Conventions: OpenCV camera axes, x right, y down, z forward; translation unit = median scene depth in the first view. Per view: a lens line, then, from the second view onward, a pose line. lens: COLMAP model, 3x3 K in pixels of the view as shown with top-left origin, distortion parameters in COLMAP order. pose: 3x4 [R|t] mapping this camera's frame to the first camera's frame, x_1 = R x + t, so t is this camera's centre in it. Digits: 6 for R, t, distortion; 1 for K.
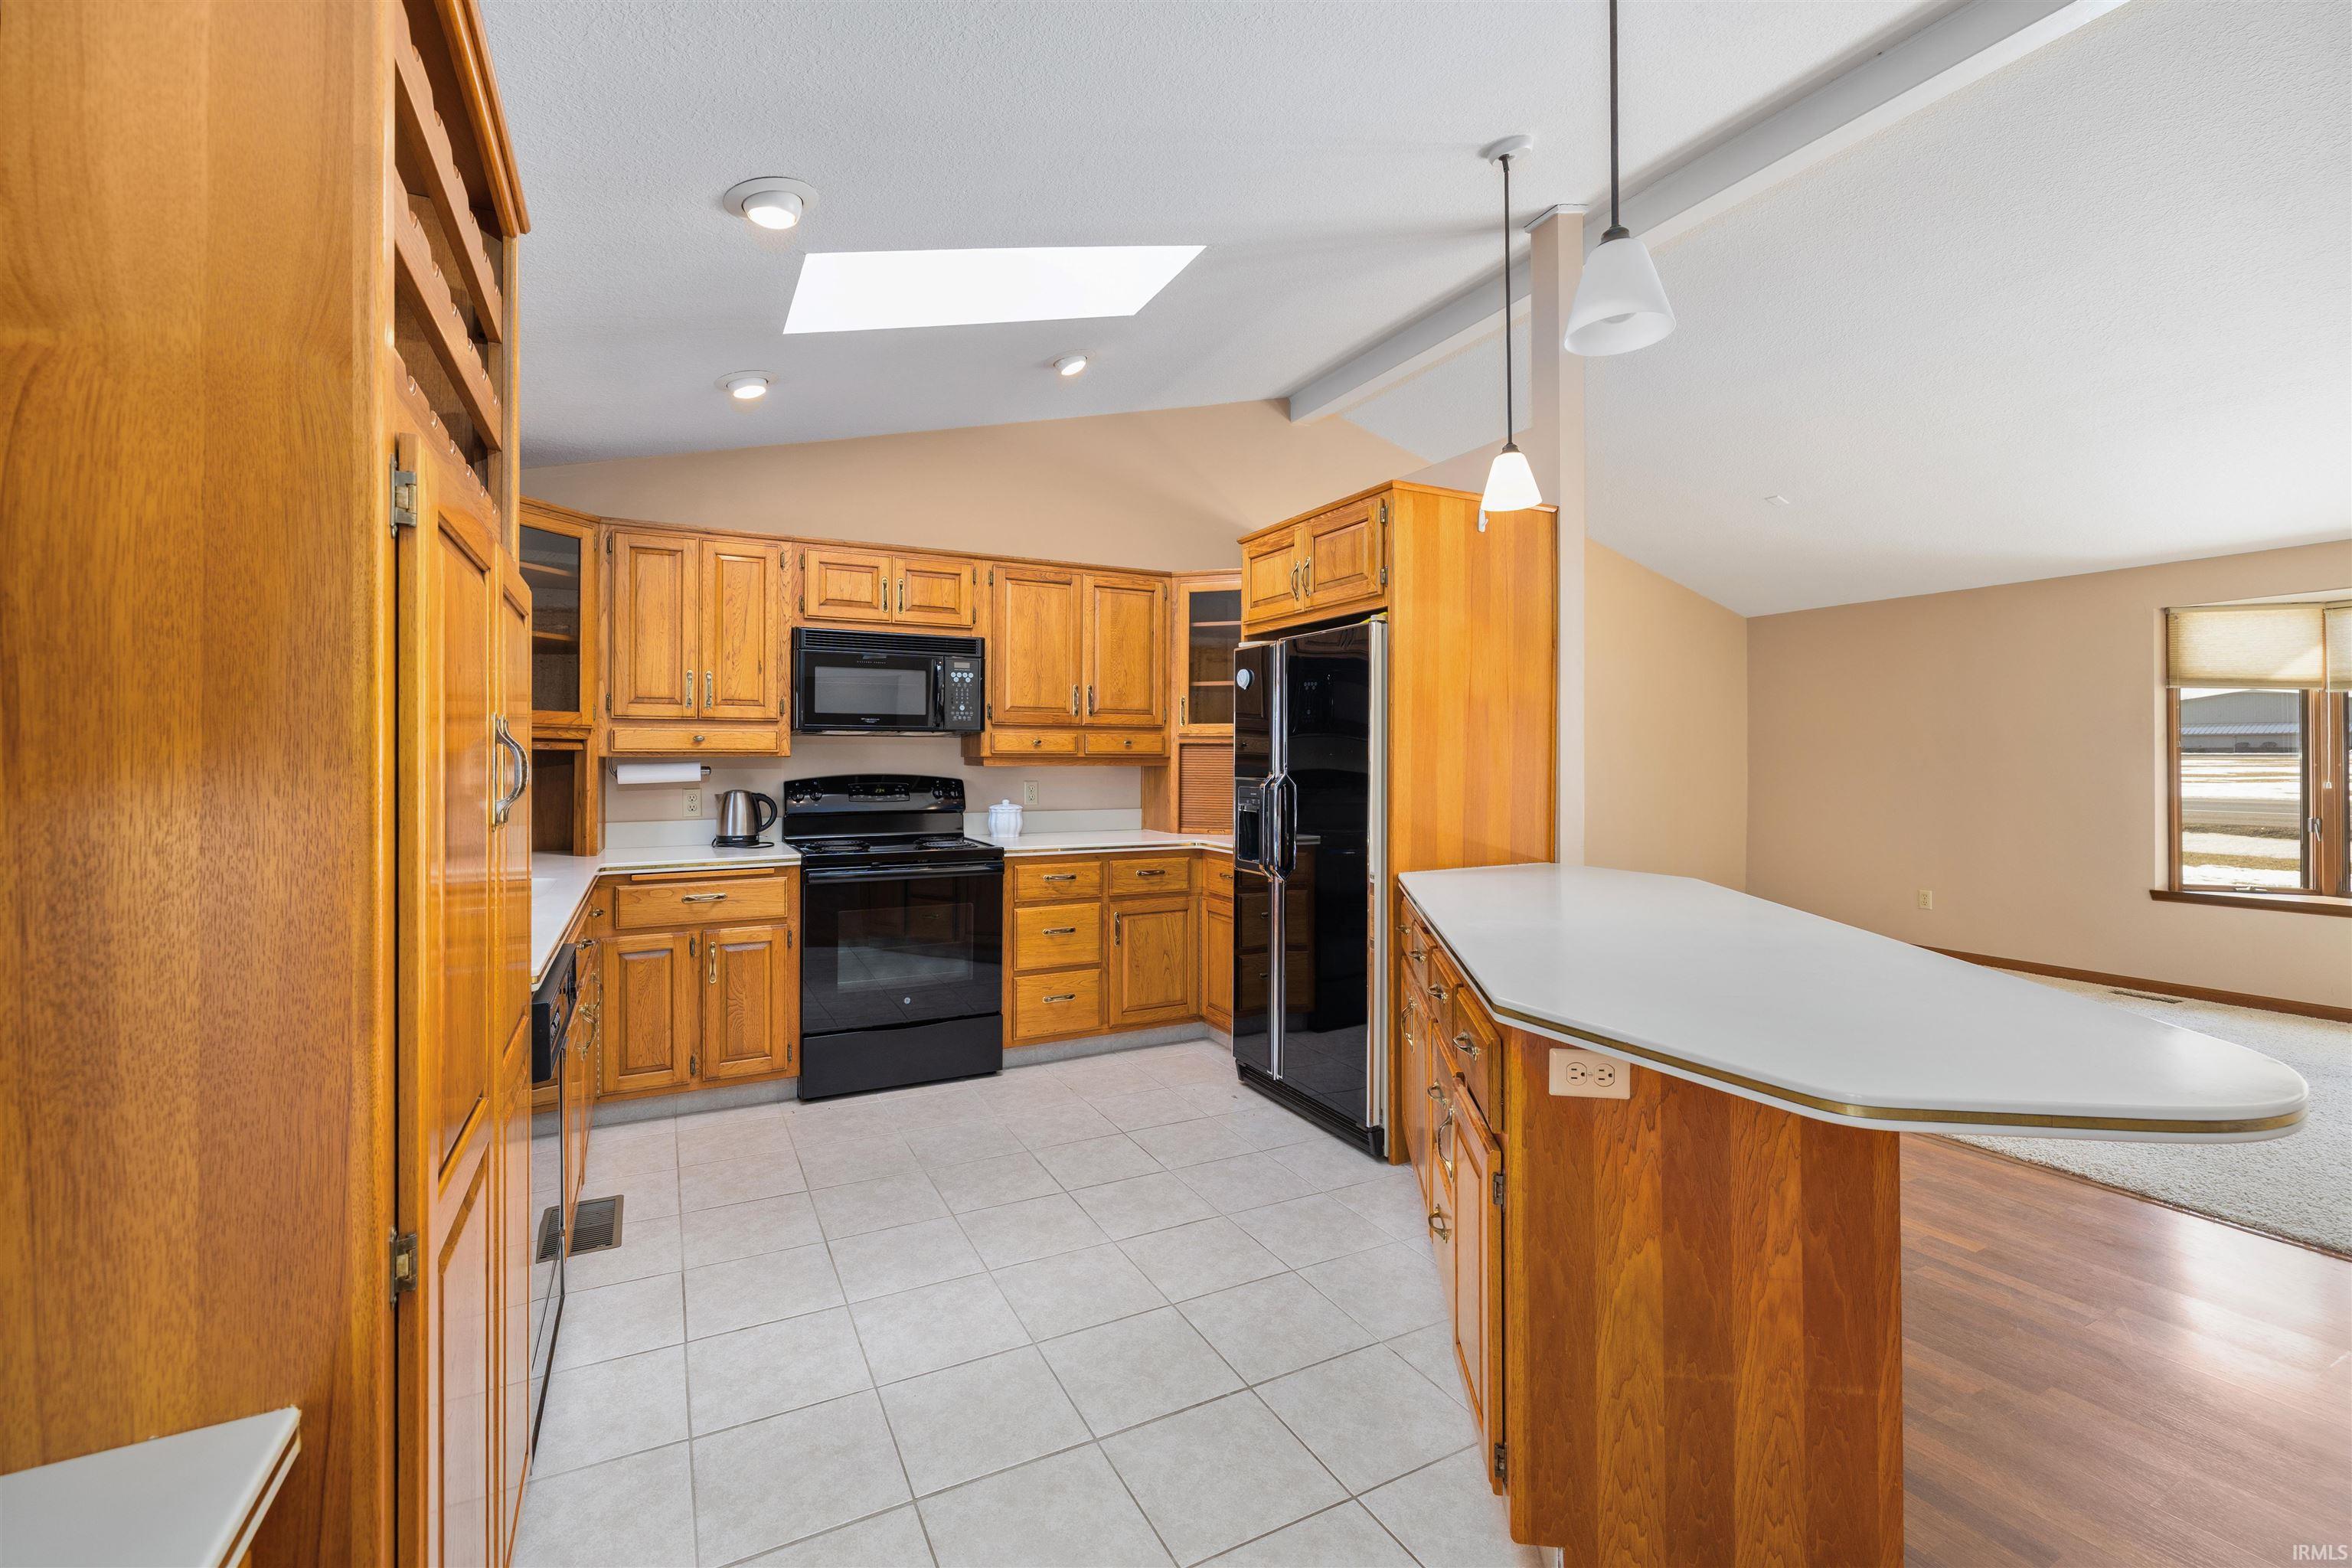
lens RADIAL K [[987.4, 0, 1171.0], [0, 987.4, 755.2], [0, 0, 1]] dist [-0.000854, -0.000028]
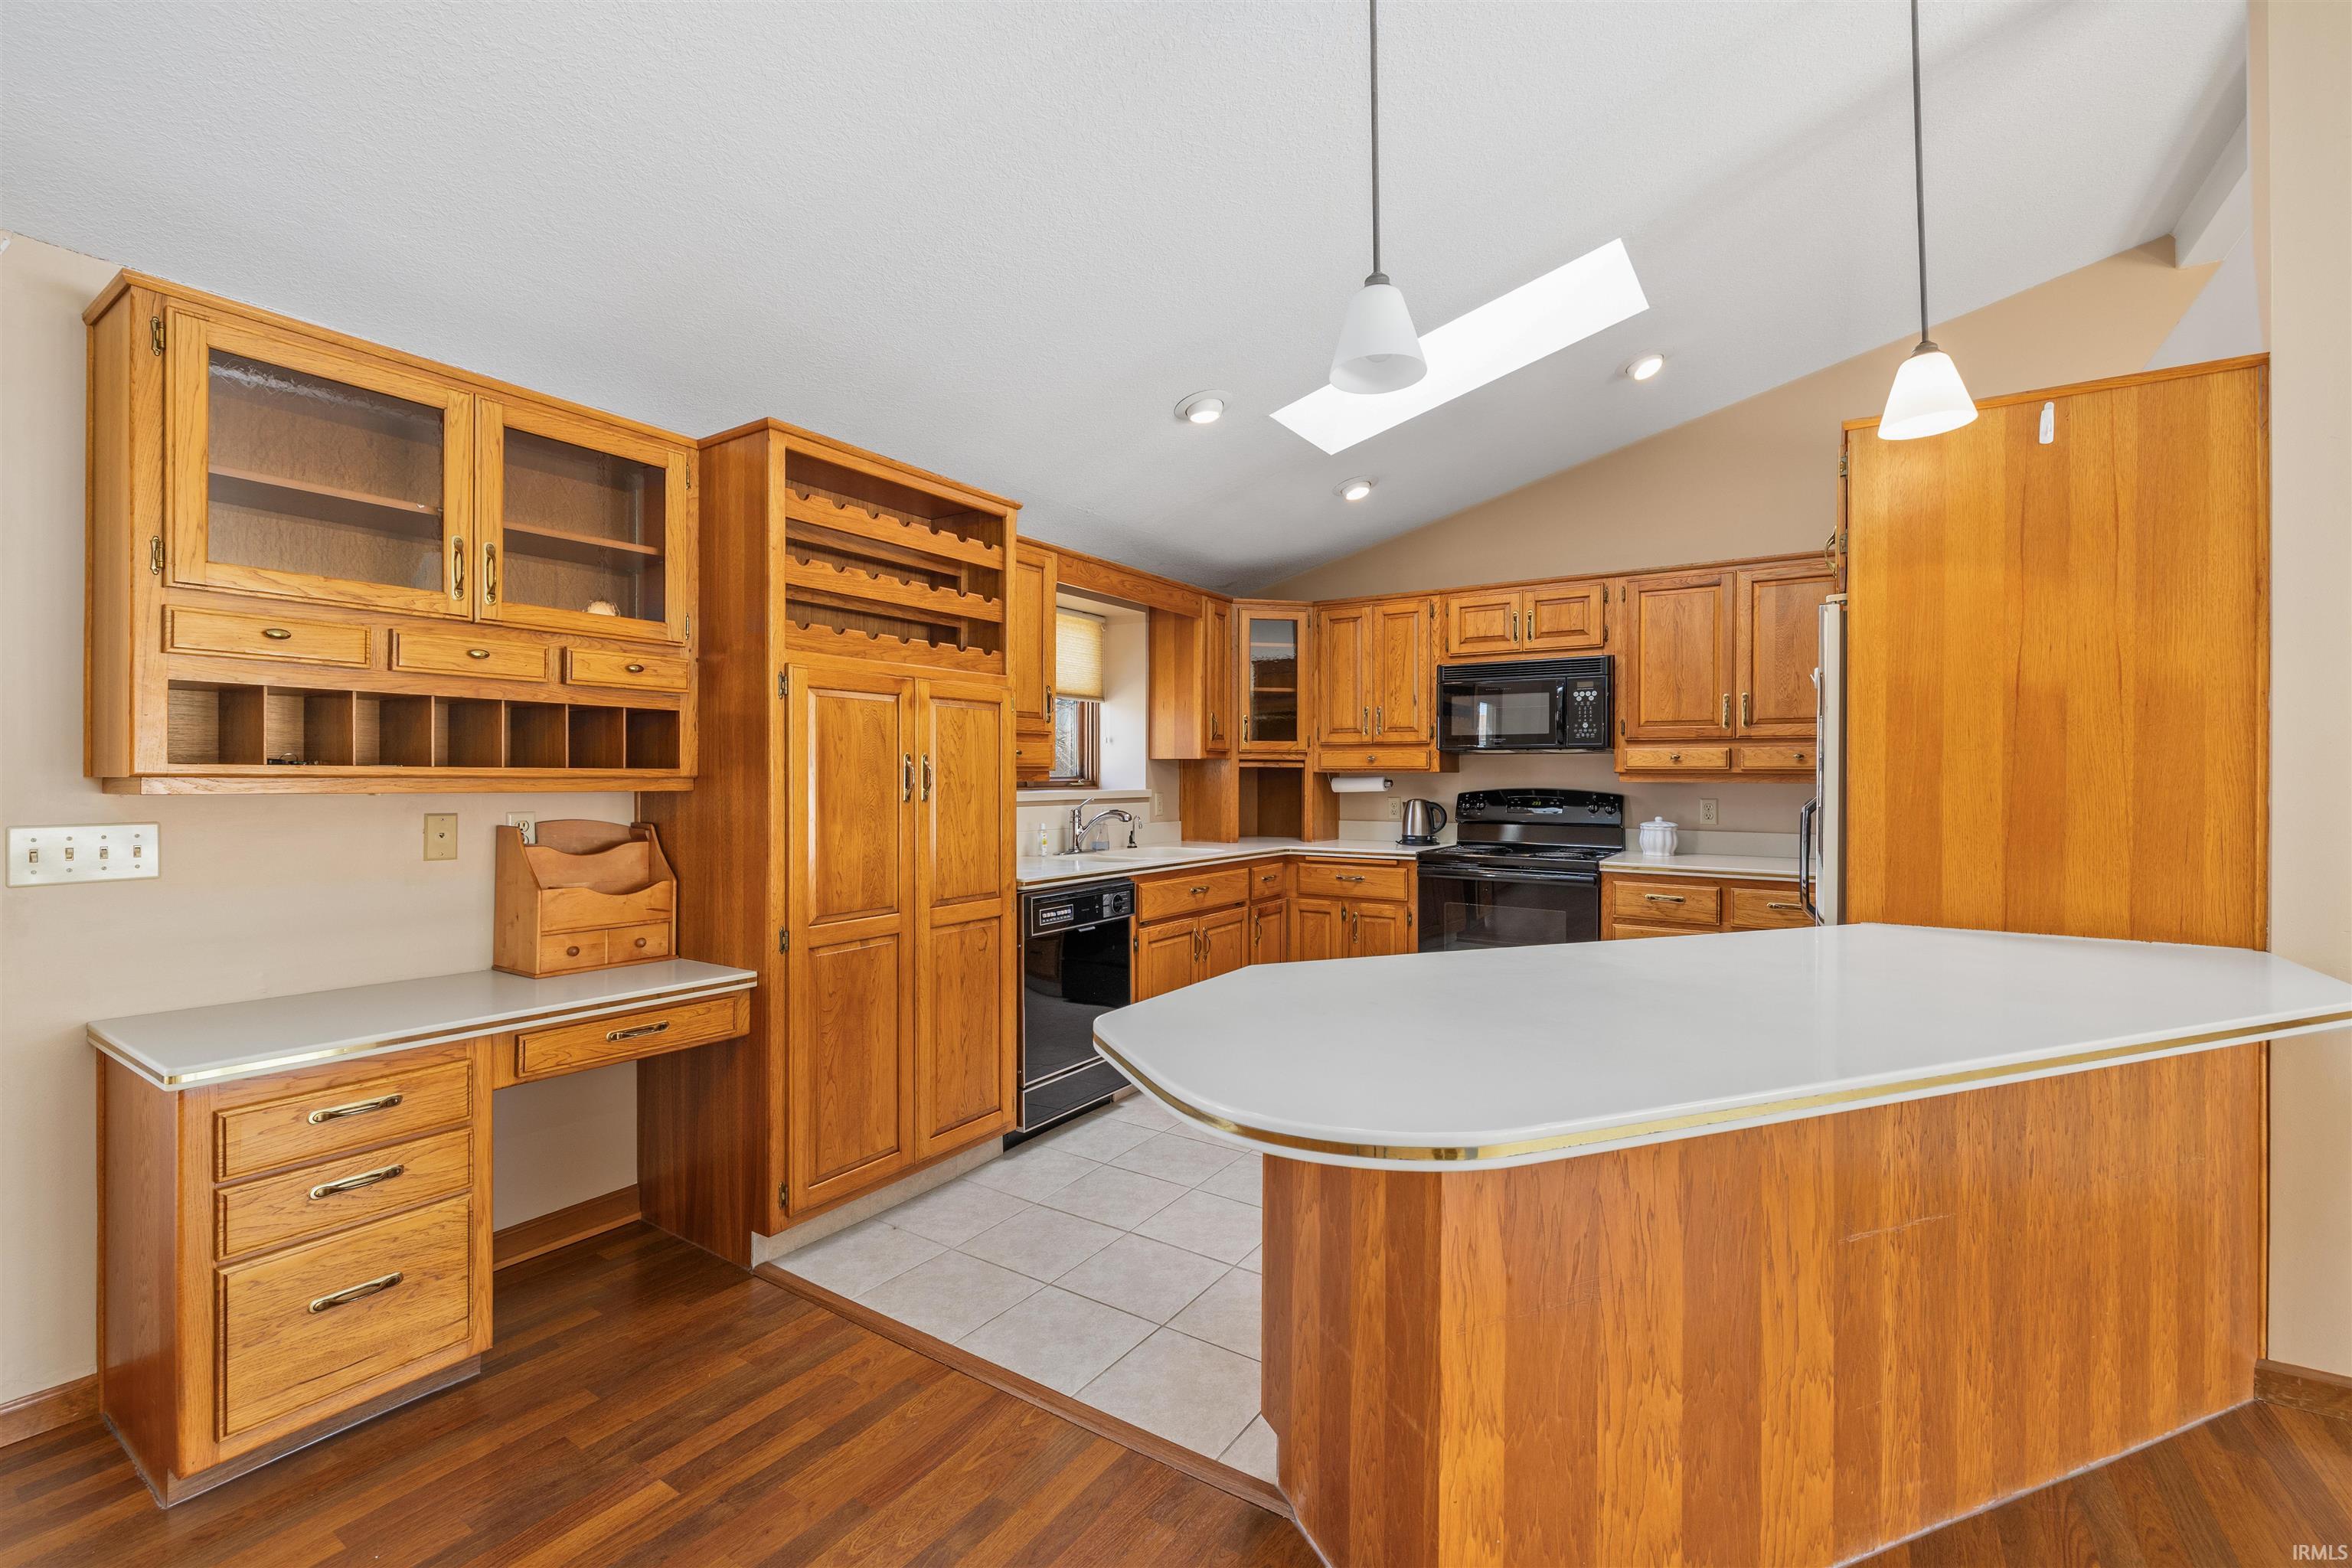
lens RADIAL K [[998.9, 0, 1176.0], [0, 998.9, 784.0], [0, 0, 1]] dist [0.002044, 0.000159]
pose [[0.495021, 0.010504, -0.868817, 0.507853], [0.000850, 0.999921, 0.012574, -0.000071], [0.868880, -0.006963, 0.494973, 0.110466]]
